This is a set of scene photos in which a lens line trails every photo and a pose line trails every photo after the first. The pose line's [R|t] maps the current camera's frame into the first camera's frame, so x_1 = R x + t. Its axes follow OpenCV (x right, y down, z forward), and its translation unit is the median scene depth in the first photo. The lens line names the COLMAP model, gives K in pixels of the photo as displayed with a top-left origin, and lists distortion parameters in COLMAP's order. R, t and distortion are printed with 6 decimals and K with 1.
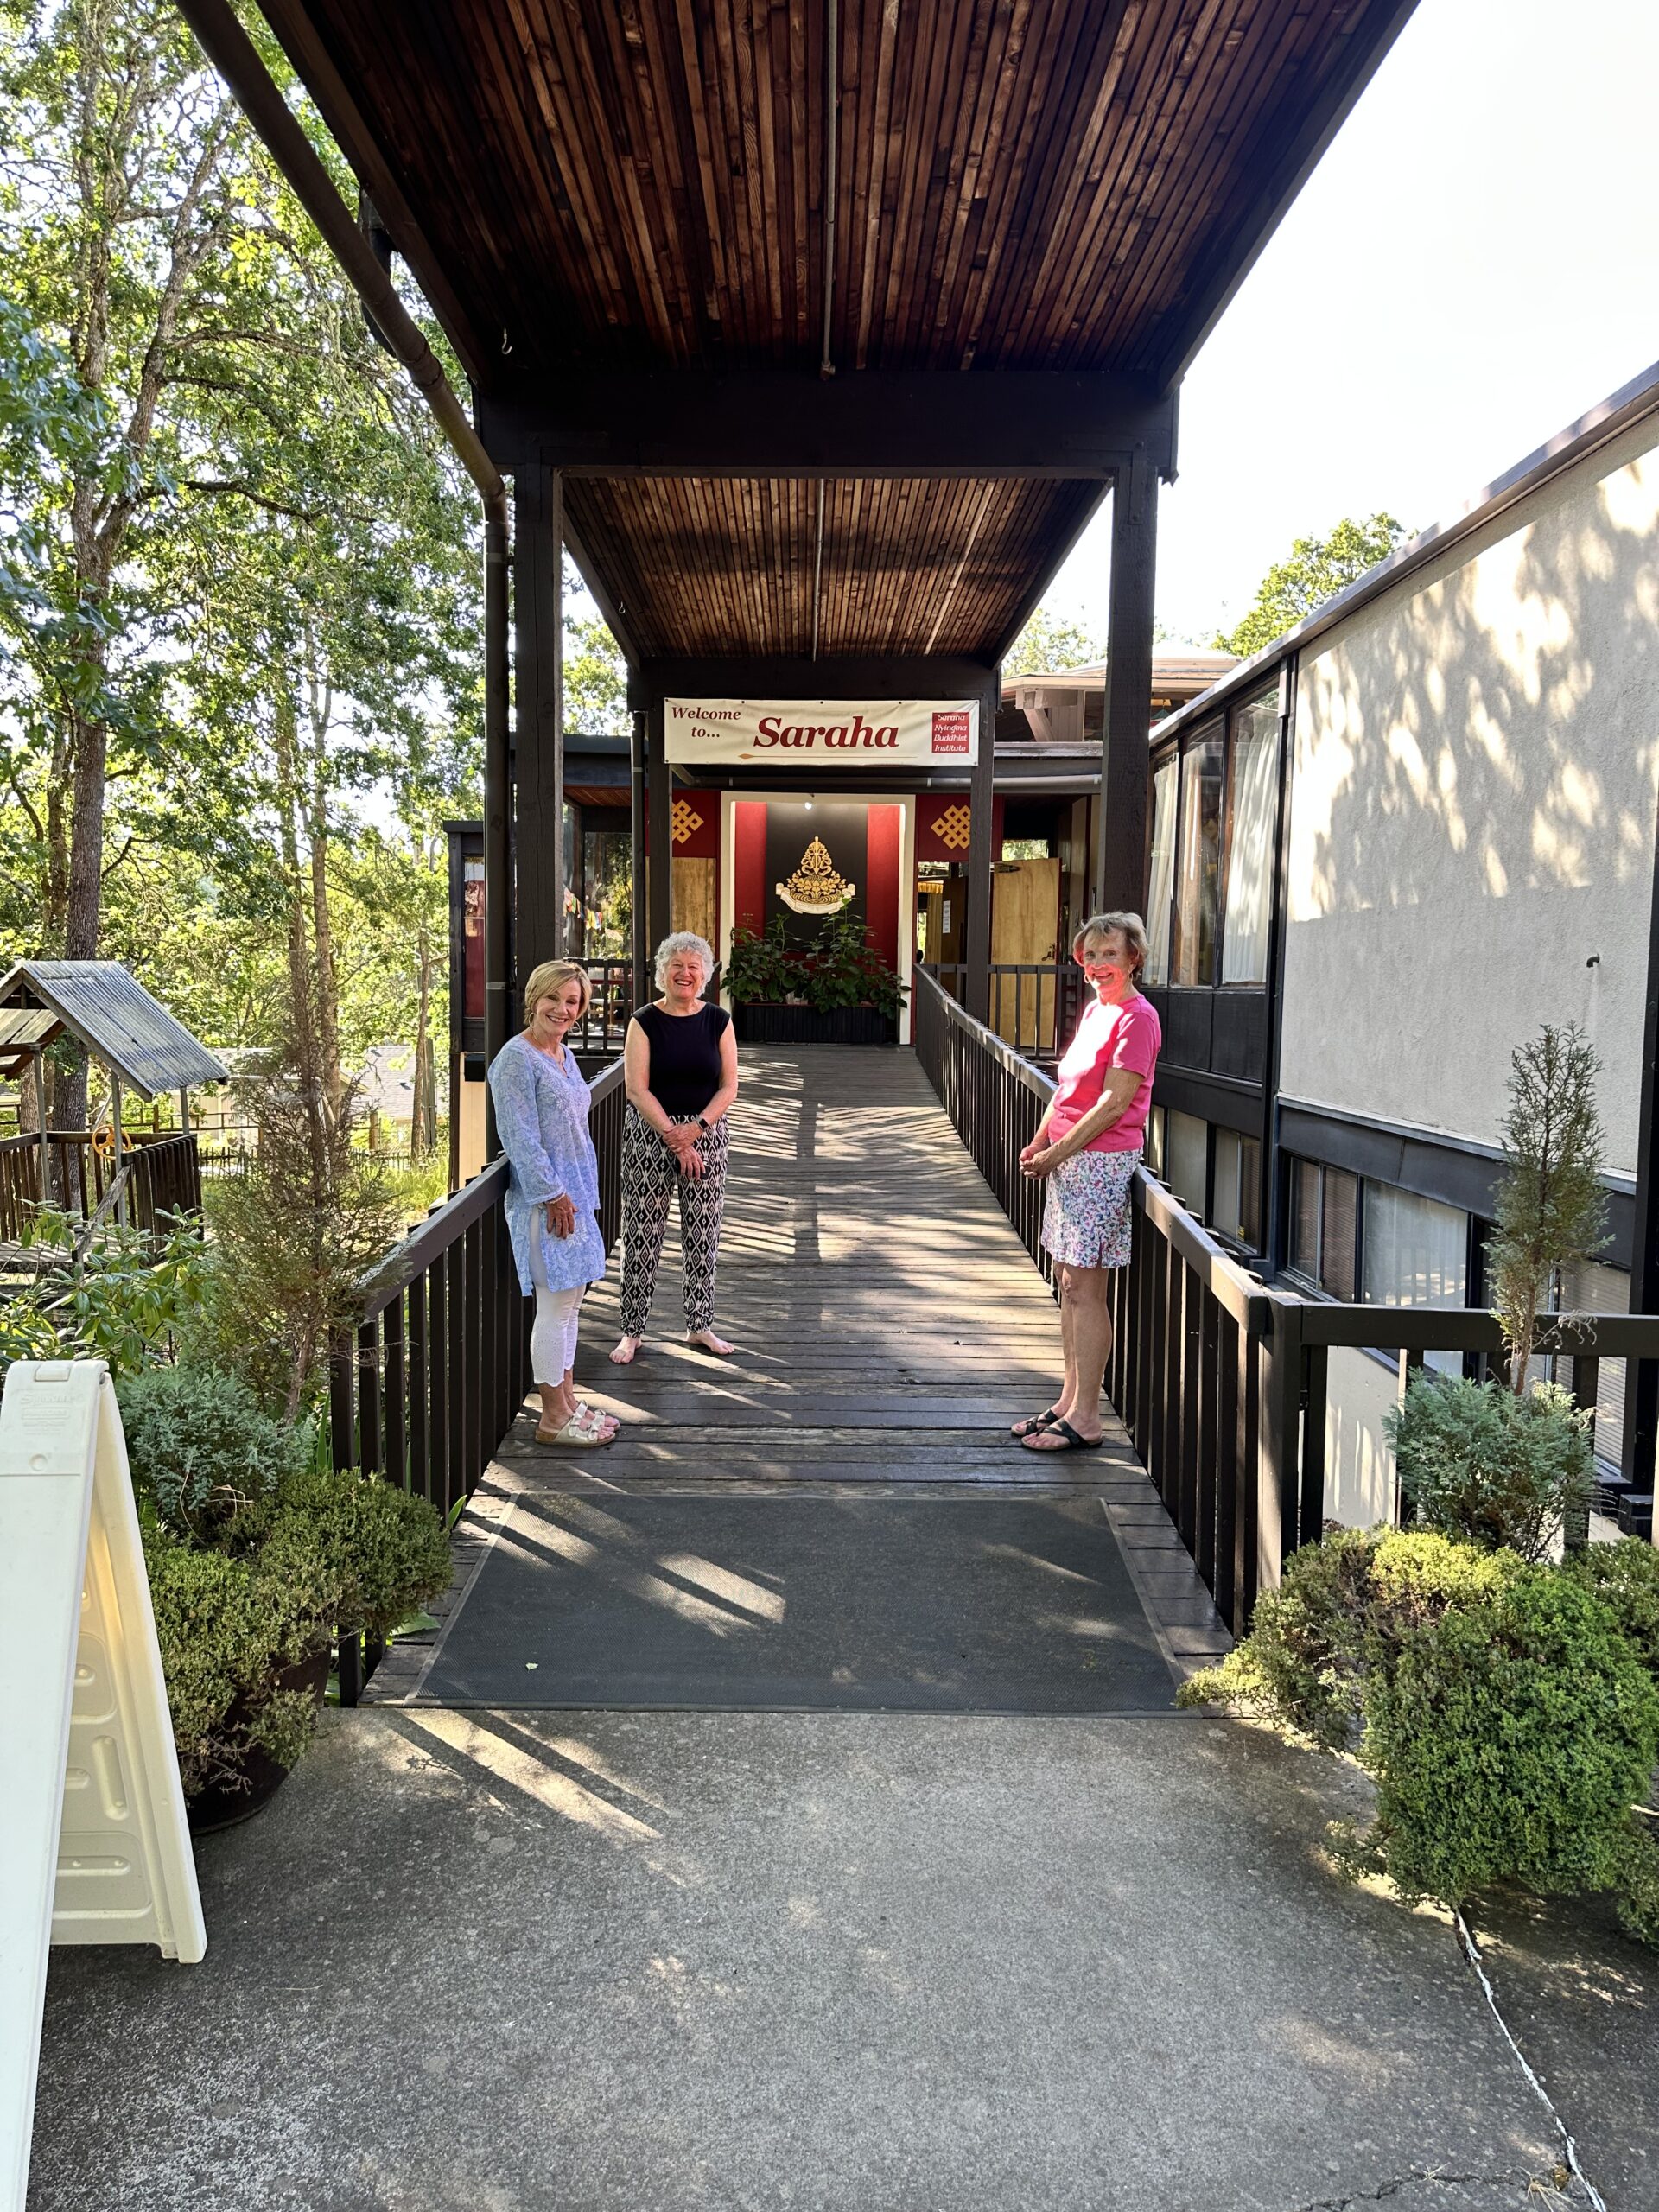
lens RADIAL K [[1555.5, 0, 829.1], [0, 1555.5, 1101.0], [0, 0, 1]] dist [0.000400, 0.000005]
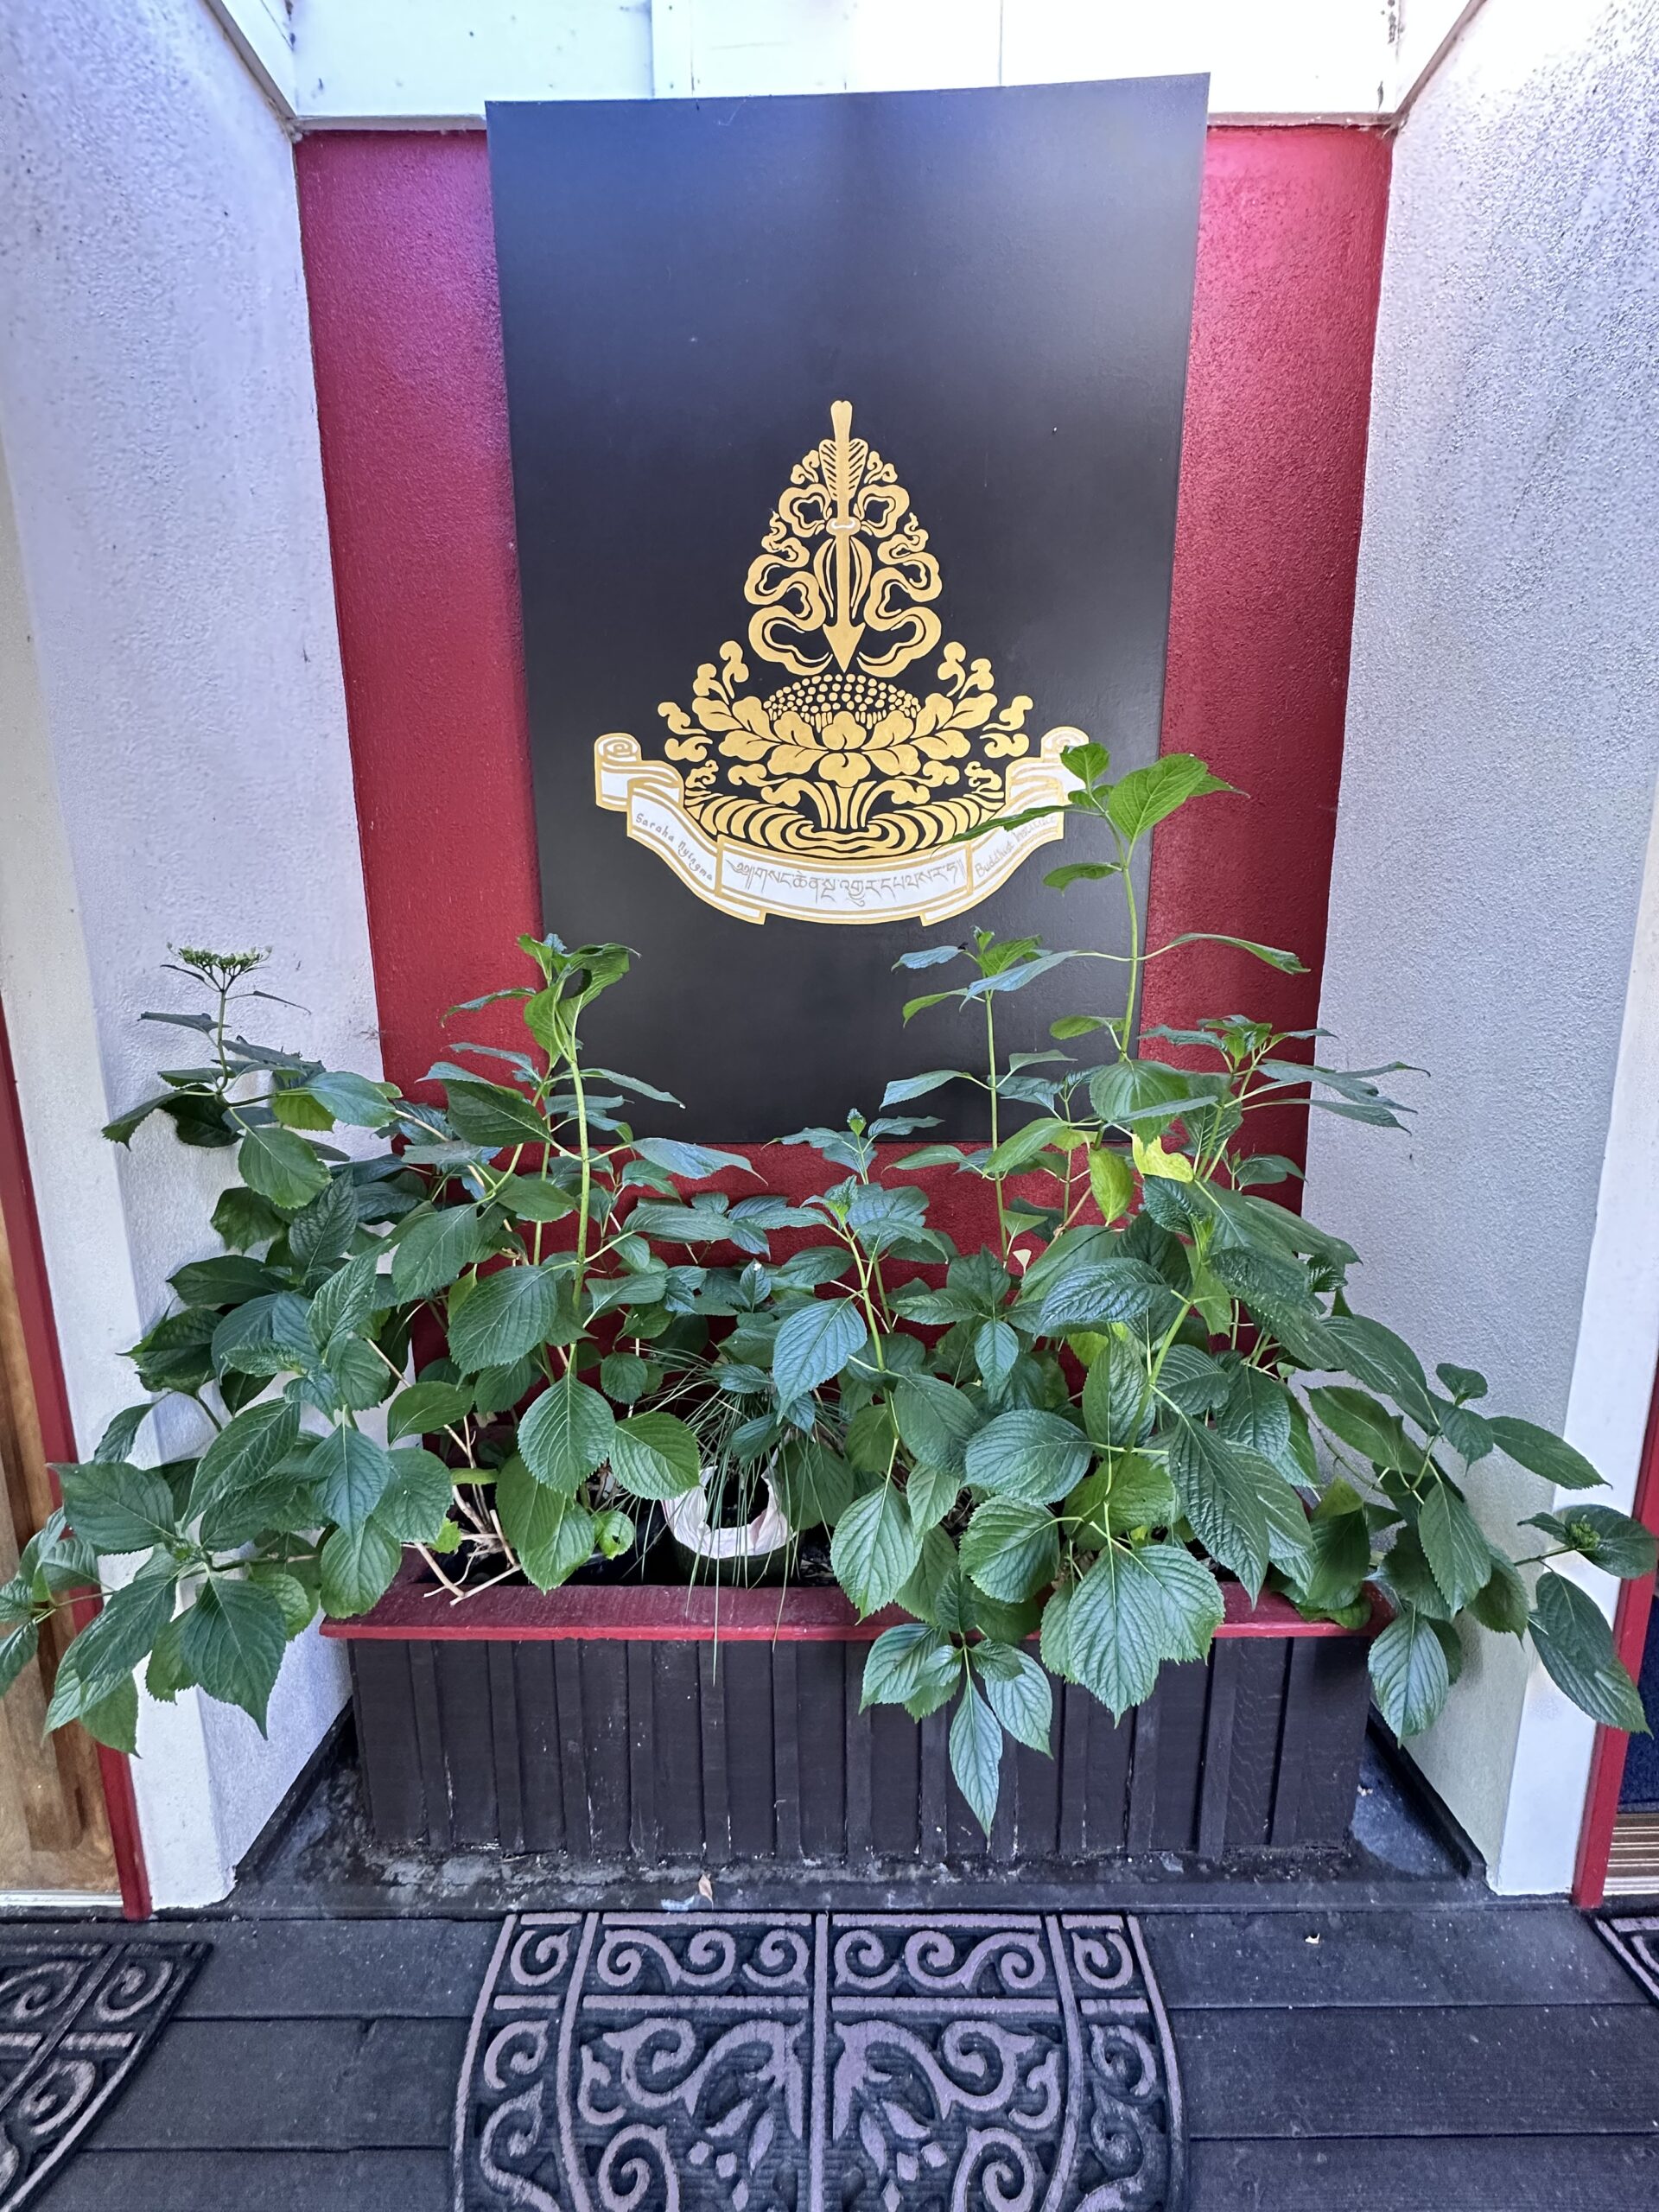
lens RADIAL K [[893.7, 0, 828.5], [0, 893.7, 1110.8], [0, 0, 1]] dist [-0.000301, -0.000004]
pose [[0.999738, -0.012311, -0.019288, -0.008516], [0.013980, 0.995940, 0.088925, -0.109214], [0.018115, -0.089171, 0.995852, 0.905728]]
